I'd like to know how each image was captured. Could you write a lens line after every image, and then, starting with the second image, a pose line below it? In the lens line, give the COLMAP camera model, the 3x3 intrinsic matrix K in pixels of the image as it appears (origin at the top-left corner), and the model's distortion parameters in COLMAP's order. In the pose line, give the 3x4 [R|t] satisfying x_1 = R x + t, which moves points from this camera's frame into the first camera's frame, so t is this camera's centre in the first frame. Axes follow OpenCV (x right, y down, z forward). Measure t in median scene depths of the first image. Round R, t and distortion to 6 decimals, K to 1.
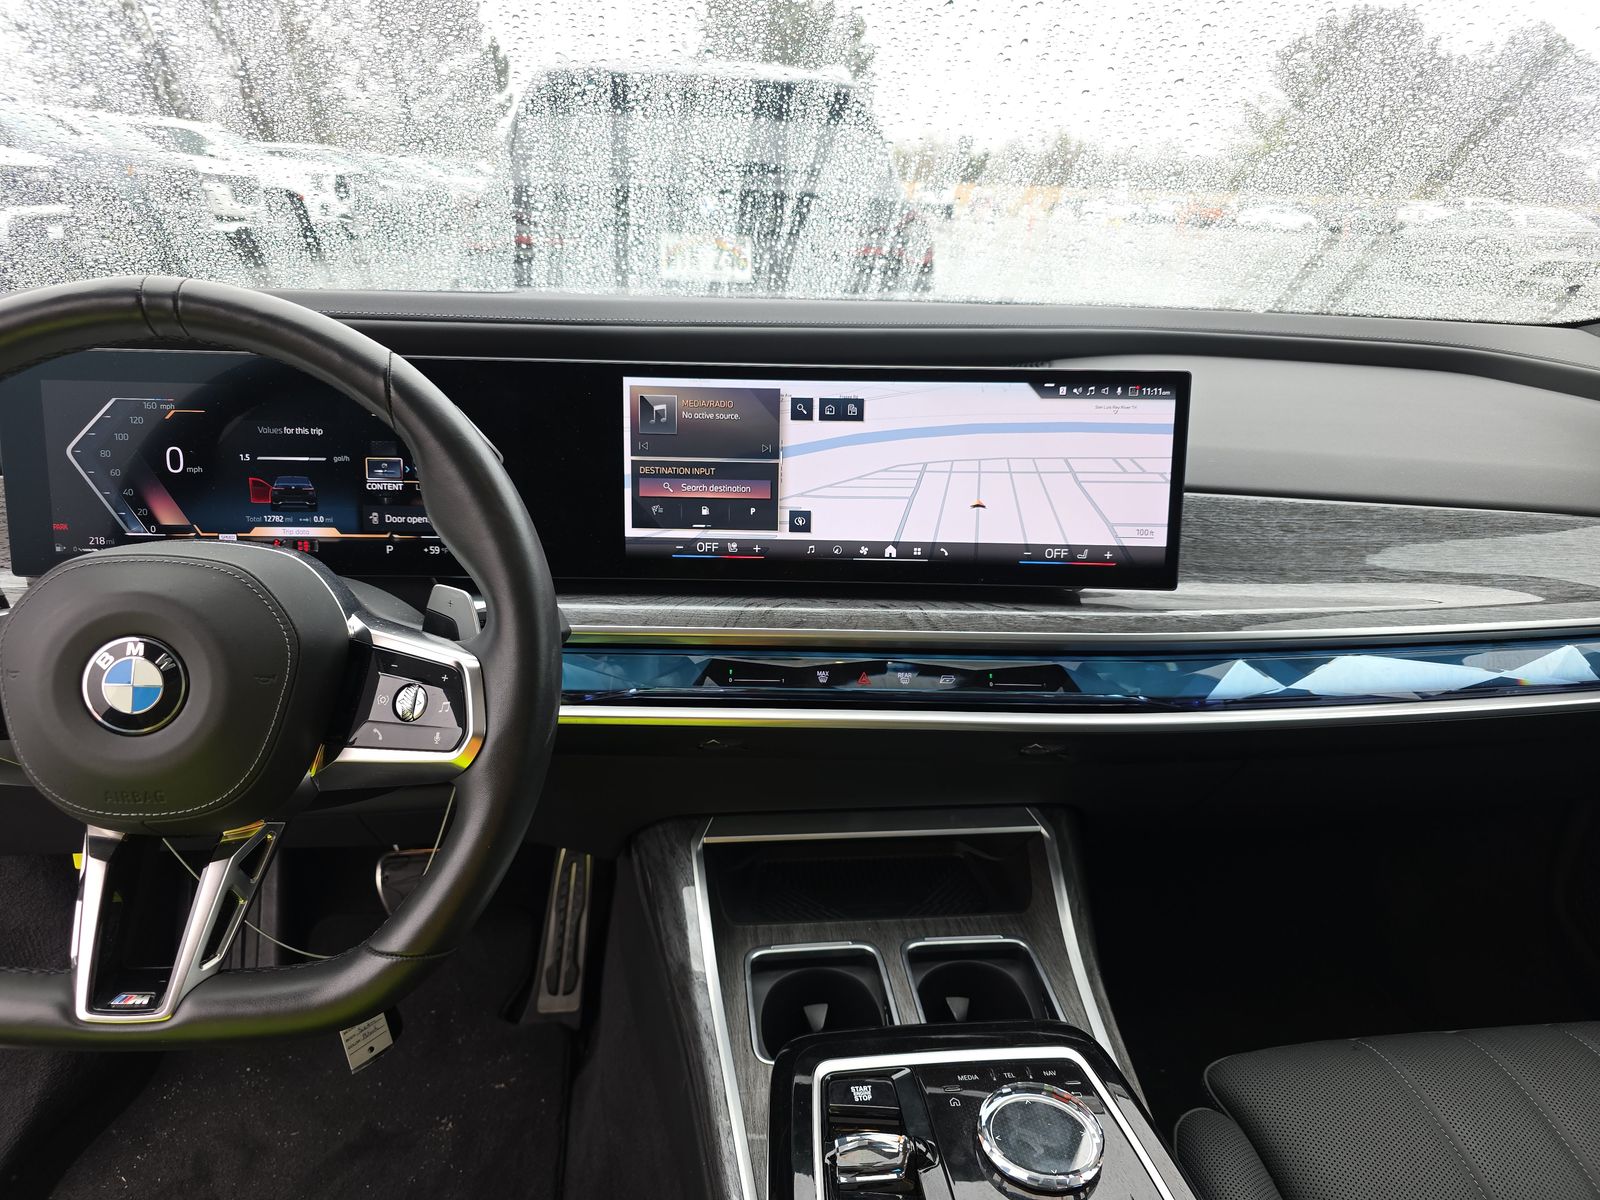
lens RADIAL K [[1080.3, 0, 790.7], [0, 1080.3, 598.4], [0, 0, 1]] dist [0.043499, -0.039921]
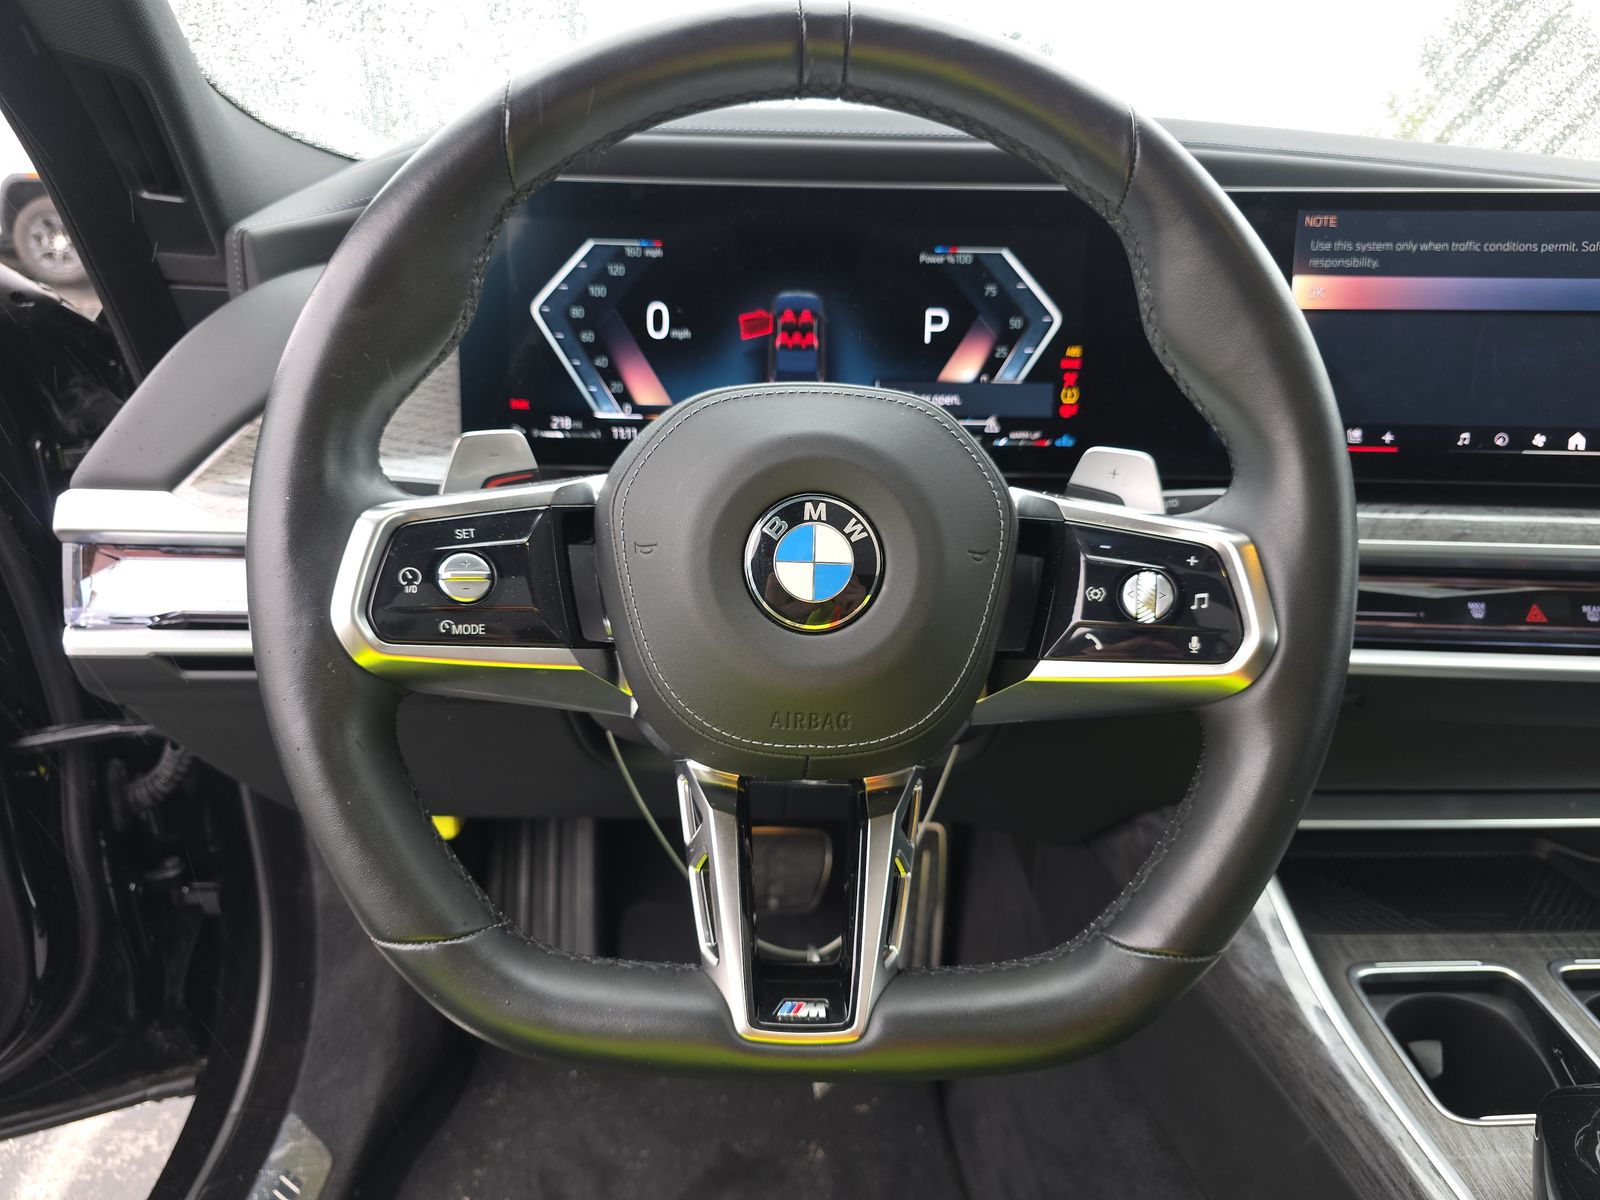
lens RADIAL K [[1080.3, 0, 791.7], [0, 1080.3, 601.0], [0, 0, 1]] dist [0.043499, -0.039921]
pose [[0.997112, 0.012780, -0.074857, -0.403328], [-0.012641, 0.999917, 0.002333, 0.073655], [0.074881, -0.001380, 0.997192, 0.217335]]
